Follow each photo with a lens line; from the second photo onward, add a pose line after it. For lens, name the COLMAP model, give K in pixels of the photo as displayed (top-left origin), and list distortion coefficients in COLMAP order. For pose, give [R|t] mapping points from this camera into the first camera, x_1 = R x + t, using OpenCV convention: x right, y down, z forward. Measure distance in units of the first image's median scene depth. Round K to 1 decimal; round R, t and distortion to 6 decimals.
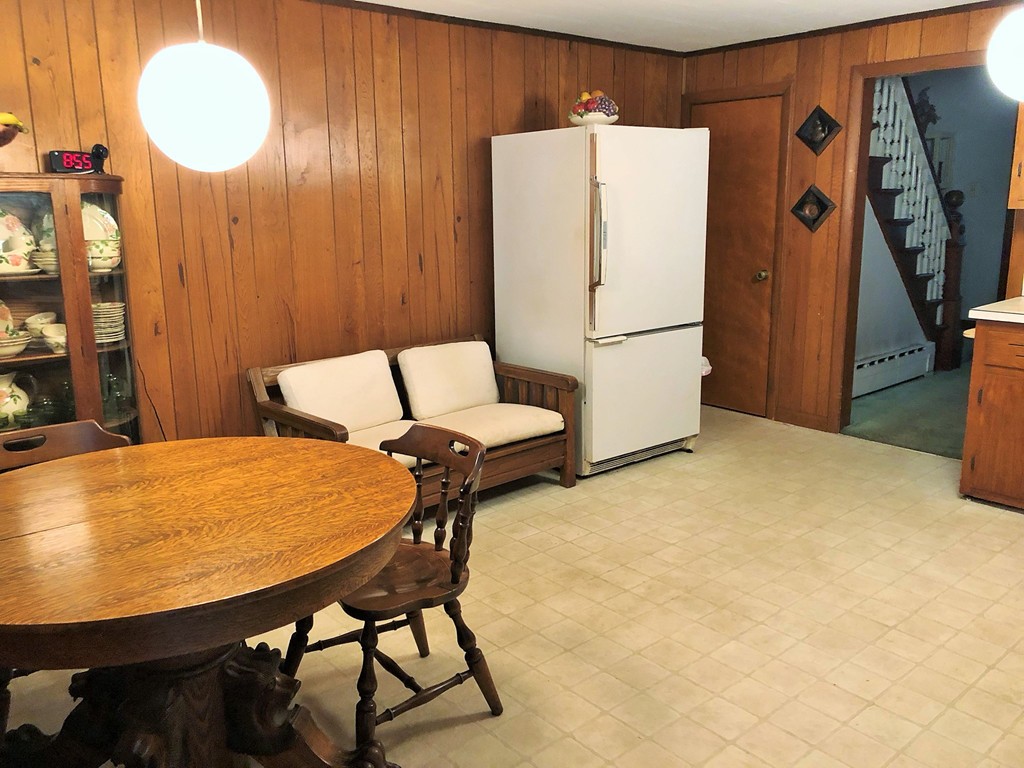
lens RADIAL K [[841.1, 0, 508.7], [0, 841.1, 378.1], [0, 0, 1]] dist [0.022842, 0.007075]
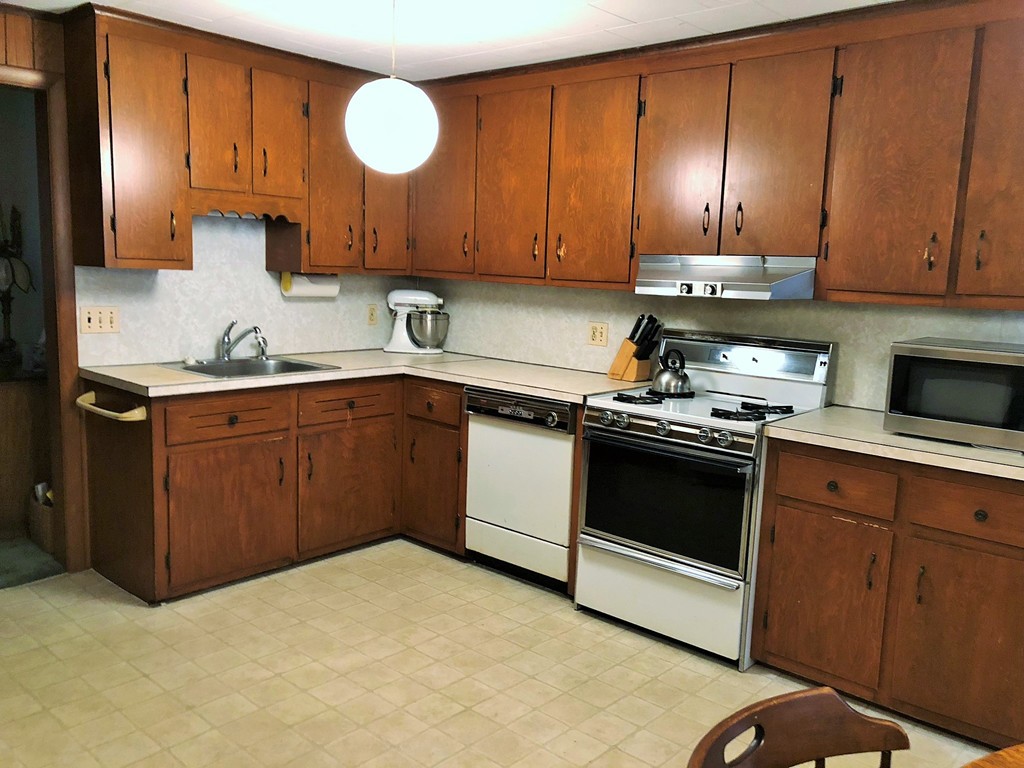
lens RADIAL K [[841.1, 0, 508.7], [0, 841.1, 378.1], [0, 0, 1]] dist [0.022842, 0.007075]
pose [[-0.140215, -0.122986, 0.982453, -0.335092], [0.172795, 0.973989, 0.146588, -0.151238], [-0.974927, 0.190317, -0.115316, 0.744720]]
